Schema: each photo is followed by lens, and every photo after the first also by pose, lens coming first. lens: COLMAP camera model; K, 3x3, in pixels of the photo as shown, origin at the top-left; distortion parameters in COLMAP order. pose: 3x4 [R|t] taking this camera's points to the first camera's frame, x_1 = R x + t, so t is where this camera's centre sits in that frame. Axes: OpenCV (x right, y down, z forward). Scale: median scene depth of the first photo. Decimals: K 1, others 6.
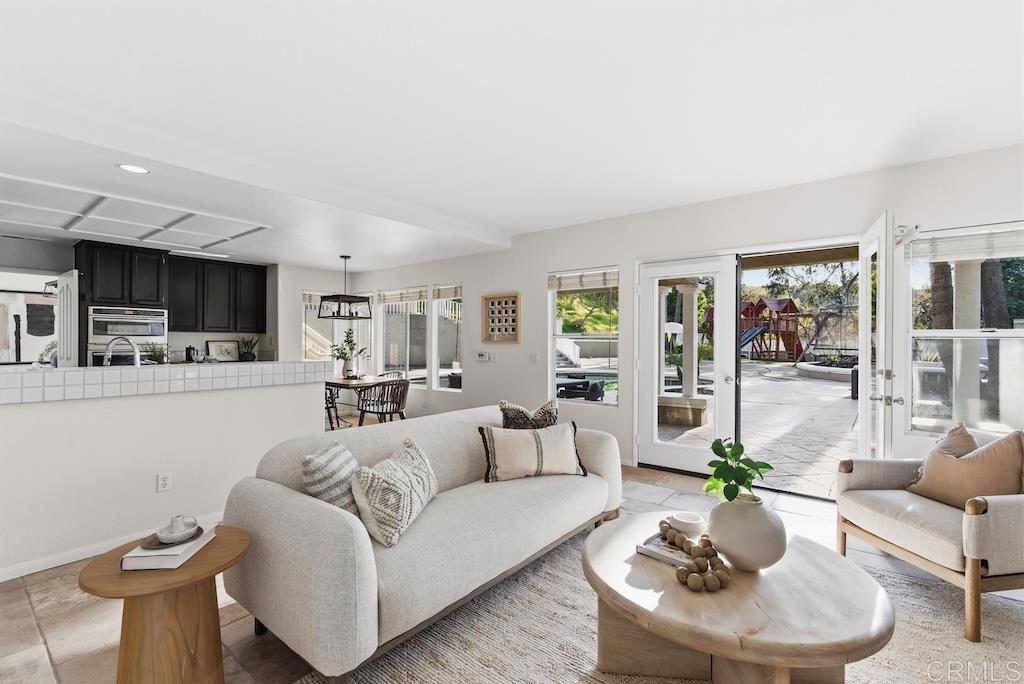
lens RADIAL K [[465.1, 0, 510.9], [0, 465.1, 340.8], [0, 0, 1]] dist [-0.002043, 0.000012]
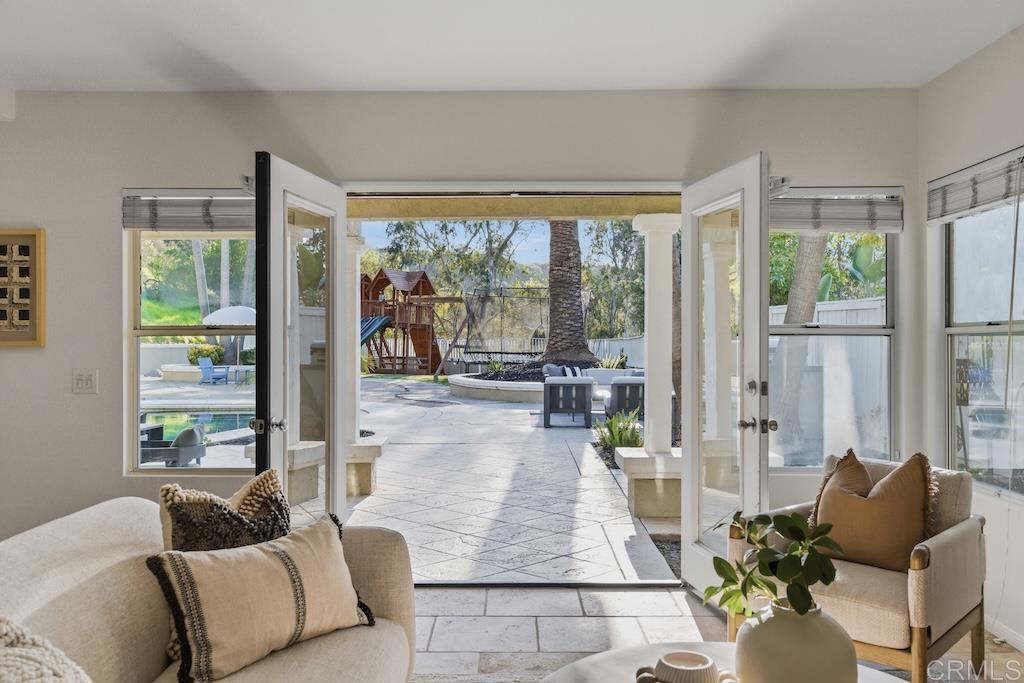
lens RADIAL K [[877.0, 0, 512.8], [0, 877.0, 342.8], [0, 0, 1]] dist [0.000947, -0.003632]
pose [[0.779915, -0.004276, 0.625871, -0.110119], [0.002932, 0.999991, 0.003178, -0.000217], [-0.625879, -0.000644, 0.779920, 0.080810]]
